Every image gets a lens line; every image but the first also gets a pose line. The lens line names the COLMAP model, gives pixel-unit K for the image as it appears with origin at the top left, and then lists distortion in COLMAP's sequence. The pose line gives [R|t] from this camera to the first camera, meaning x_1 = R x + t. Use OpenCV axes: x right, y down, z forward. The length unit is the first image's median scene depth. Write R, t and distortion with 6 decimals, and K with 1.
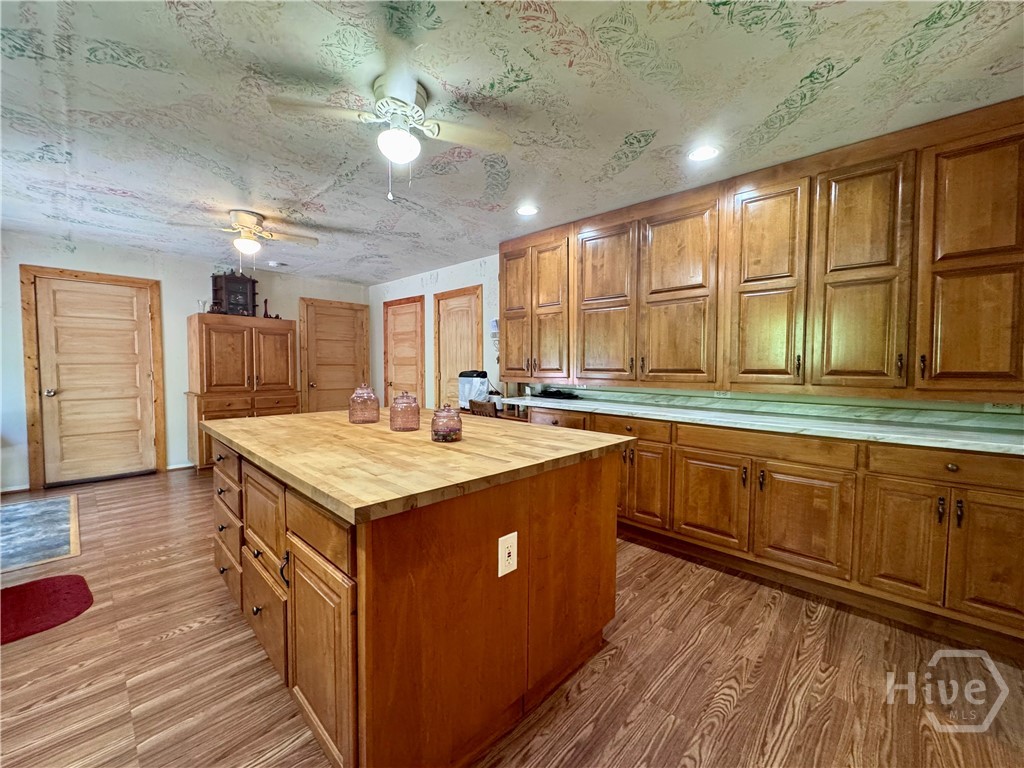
lens RADIAL K [[403.1, 0, 526.2], [0, 403.1, 384.2], [0, 0, 1]] dist [-0.001418, -0.000263]
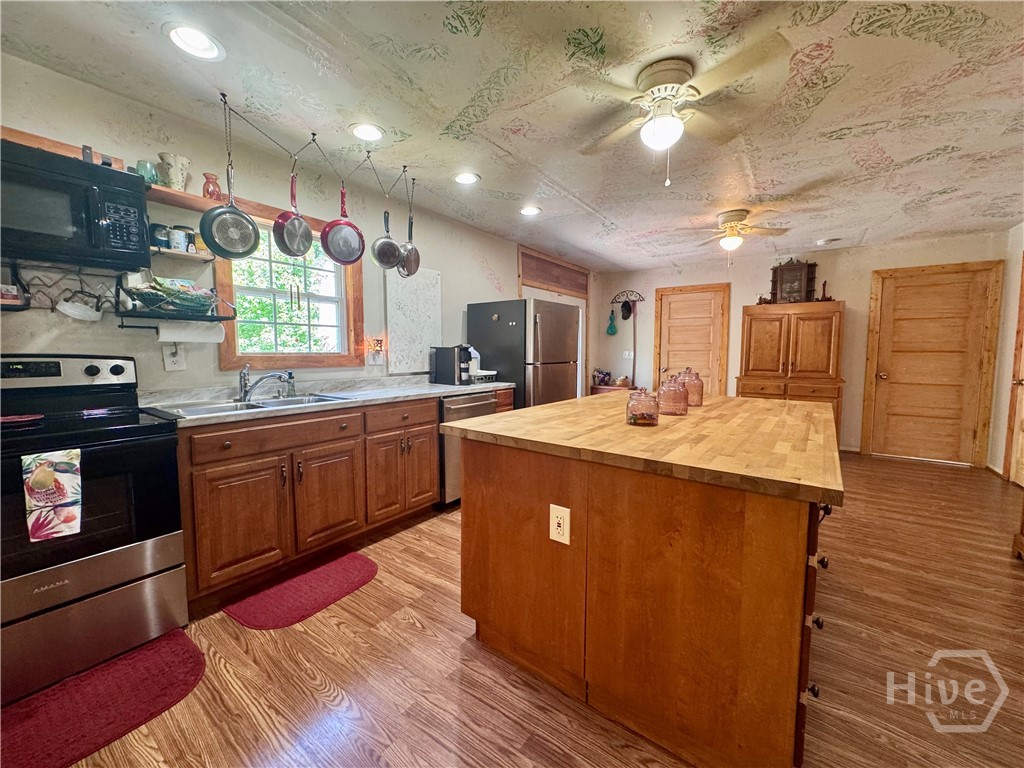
lens RADIAL K [[415.5, 0, 512.0], [0, 415.5, 384.0], [0, 0, 1]] dist [-0.002274, -0.000199]
pose [[0.115289, 0.074257, -0.990553, 0.370268], [-0.049098, 0.996409, 0.068981, -0.006391], [0.992118, 0.040681, 0.118521, 0.269567]]
